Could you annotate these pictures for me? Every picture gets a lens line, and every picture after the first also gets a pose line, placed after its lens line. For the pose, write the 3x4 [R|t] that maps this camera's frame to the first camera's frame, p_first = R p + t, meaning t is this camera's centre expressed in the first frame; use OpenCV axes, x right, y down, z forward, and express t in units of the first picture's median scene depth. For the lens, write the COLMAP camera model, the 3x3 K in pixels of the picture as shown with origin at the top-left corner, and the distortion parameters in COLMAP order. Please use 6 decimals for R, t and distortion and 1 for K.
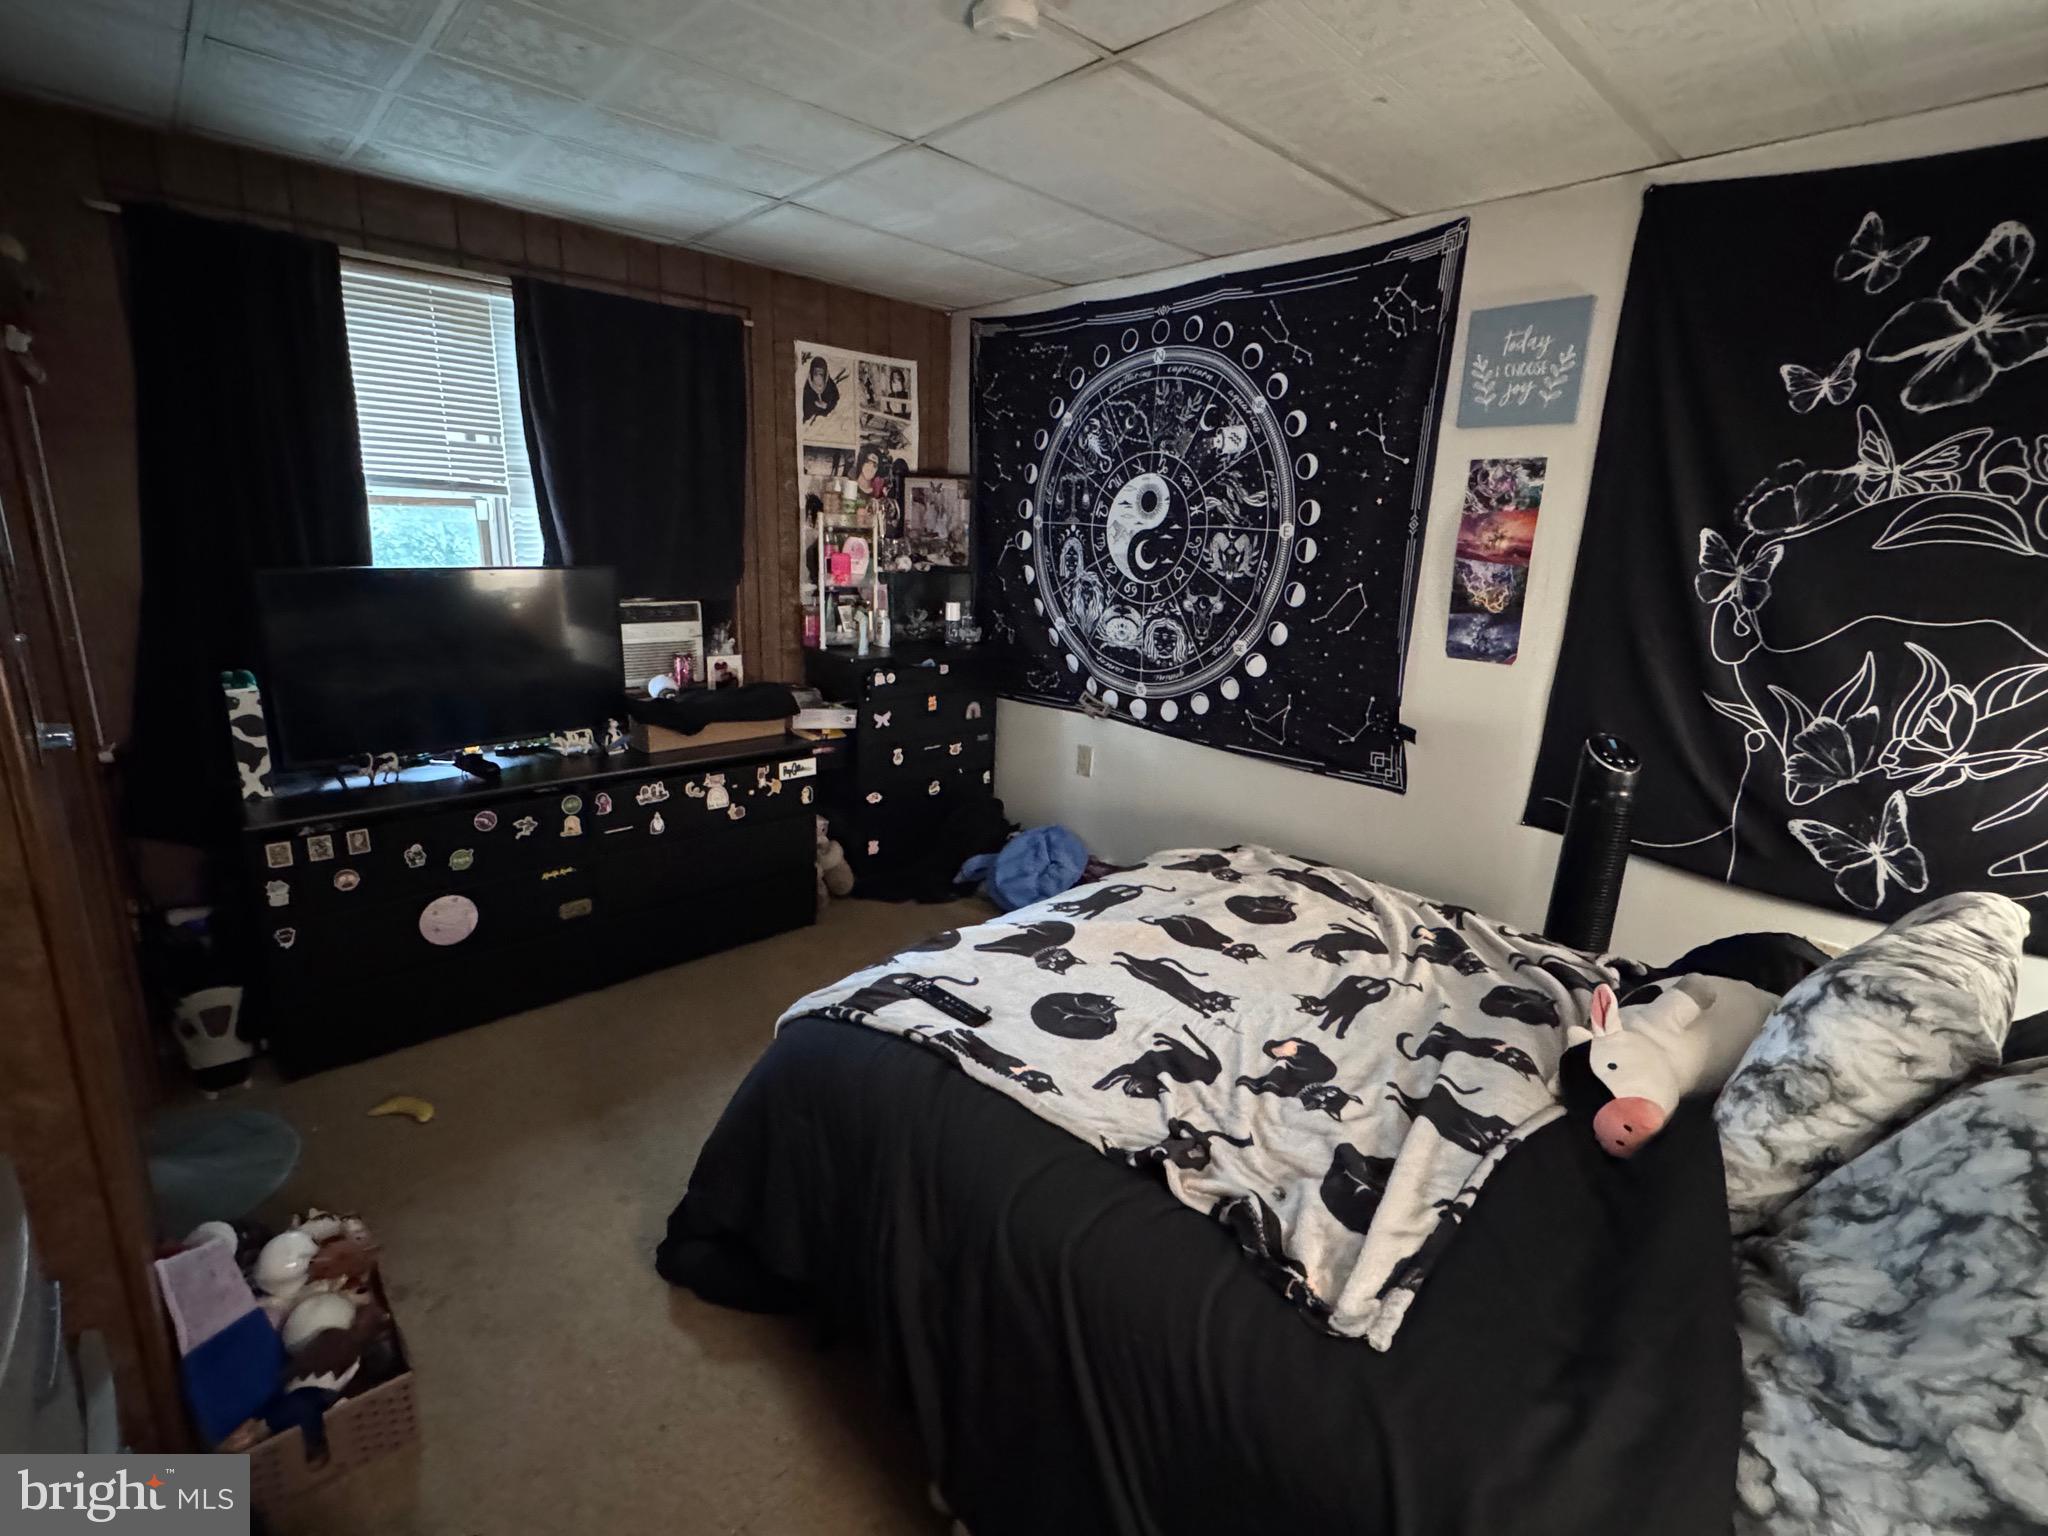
lens RADIAL K [[928.1, 0, 1024.0], [0, 928.1, 768.0], [0, 0, 1]] dist [-0.004243, -0.000850]
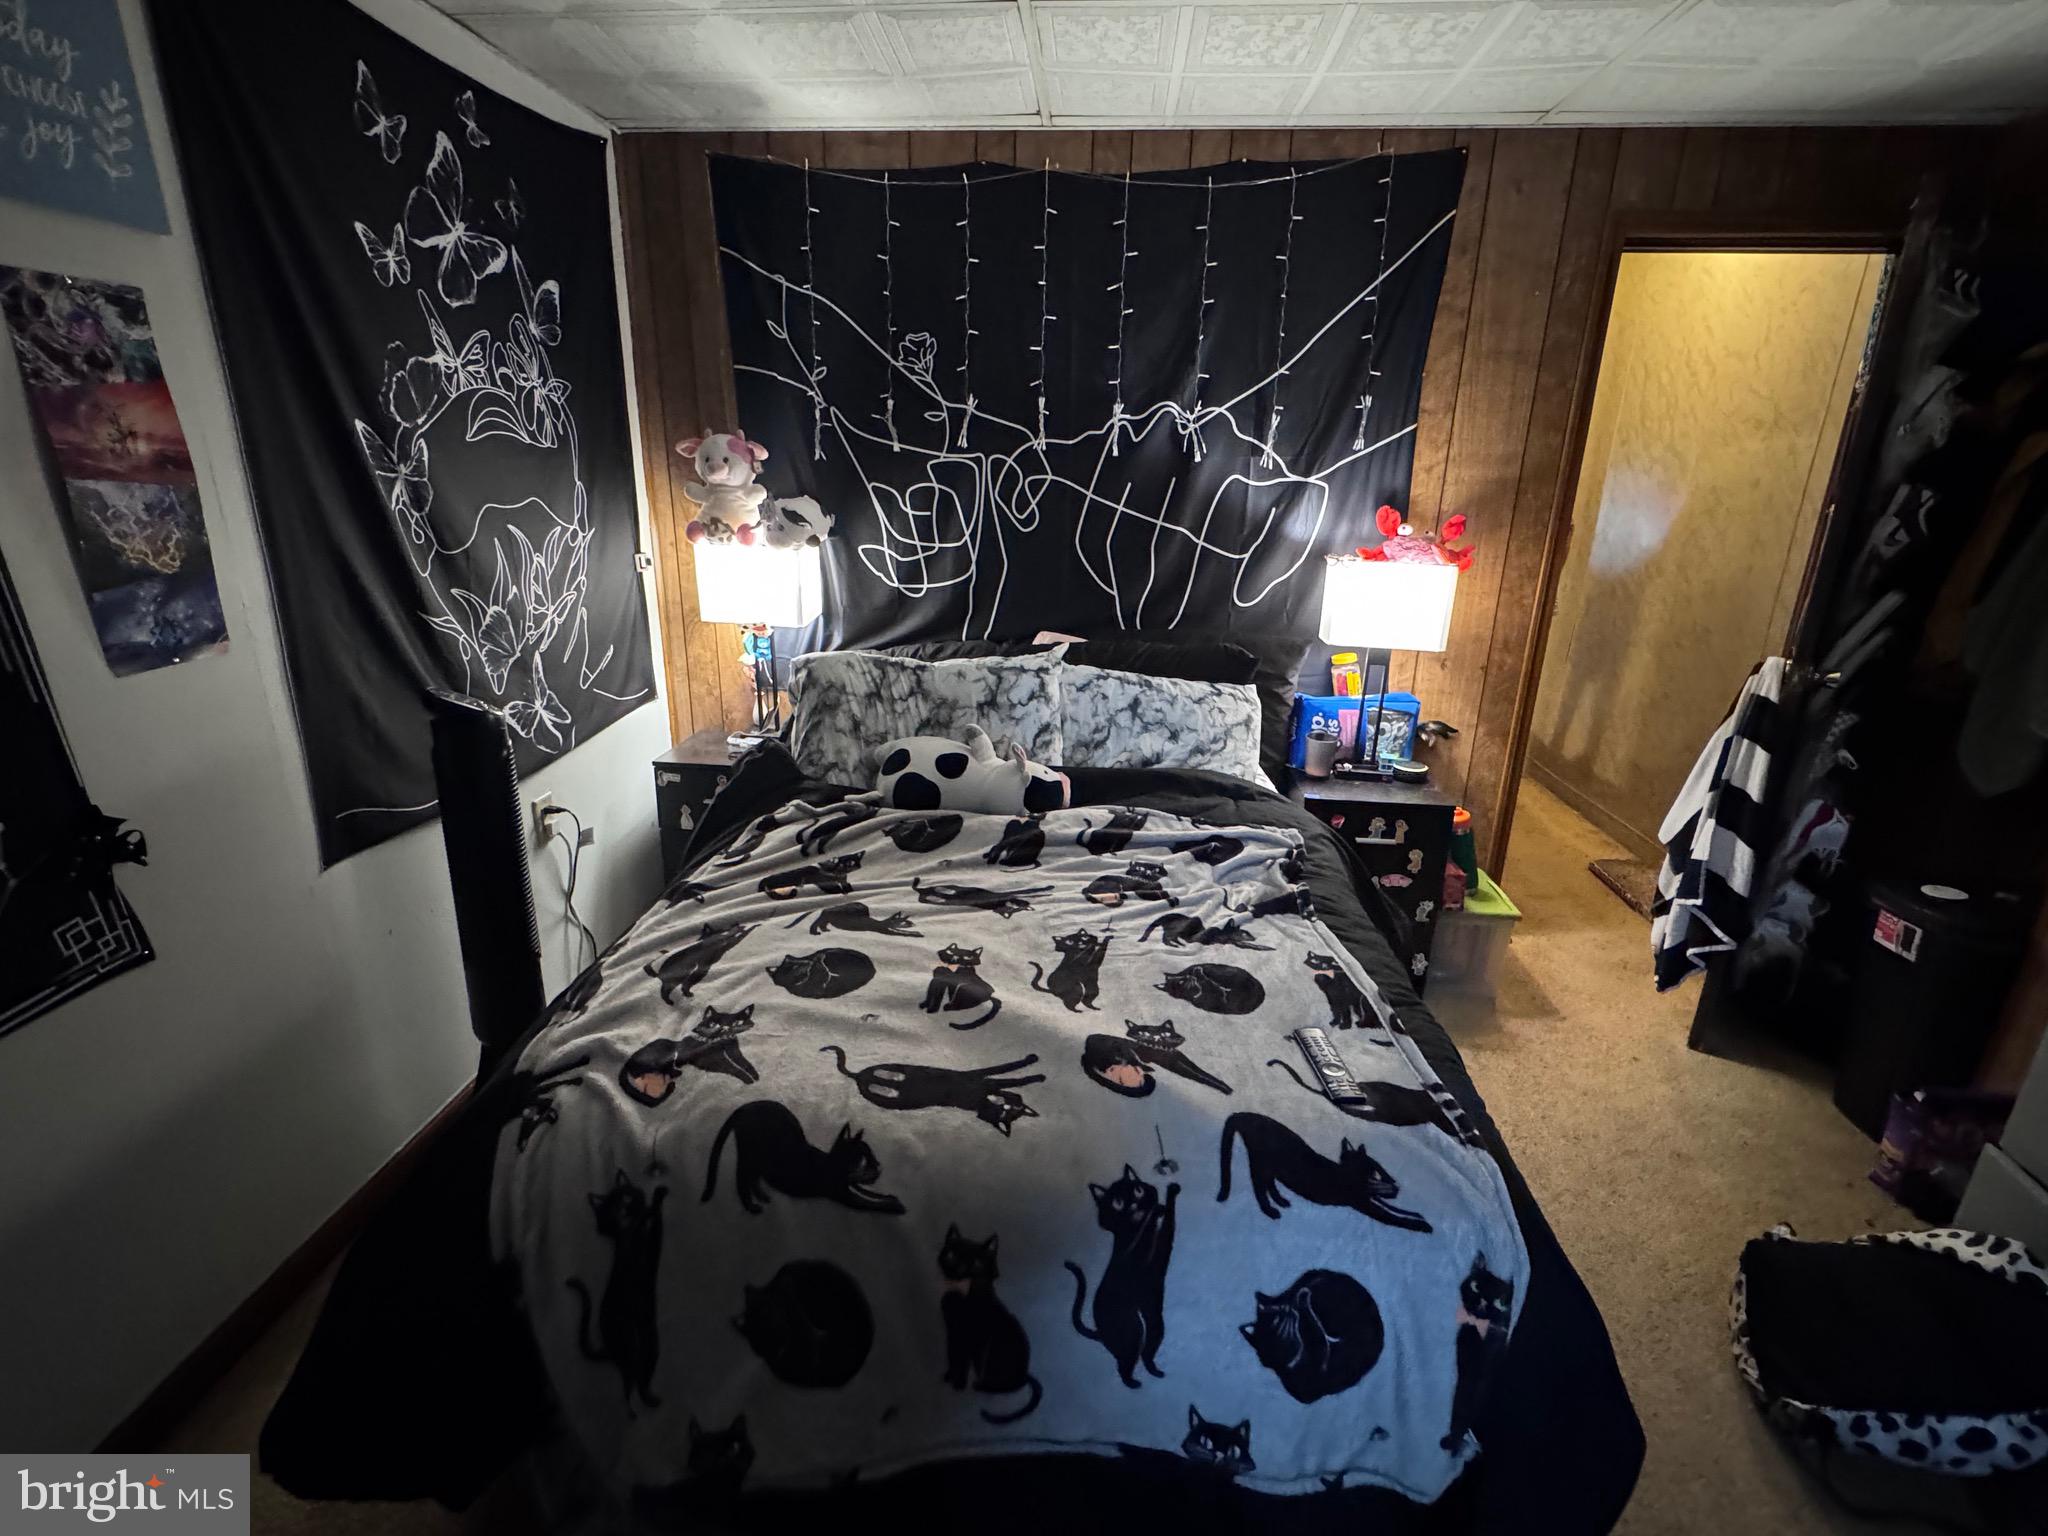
lens RADIAL K [[928.1, 0, 1024.0], [0, 928.1, 768.0], [0, 0, 1]] dist [-0.004243, -0.000850]
pose [[-0.670912, -0.281796, 0.685906, -0.304983], [0.146257, 0.856523, 0.494952, -0.324593], [-0.726970, 0.432388, -0.533437, 1.182096]]
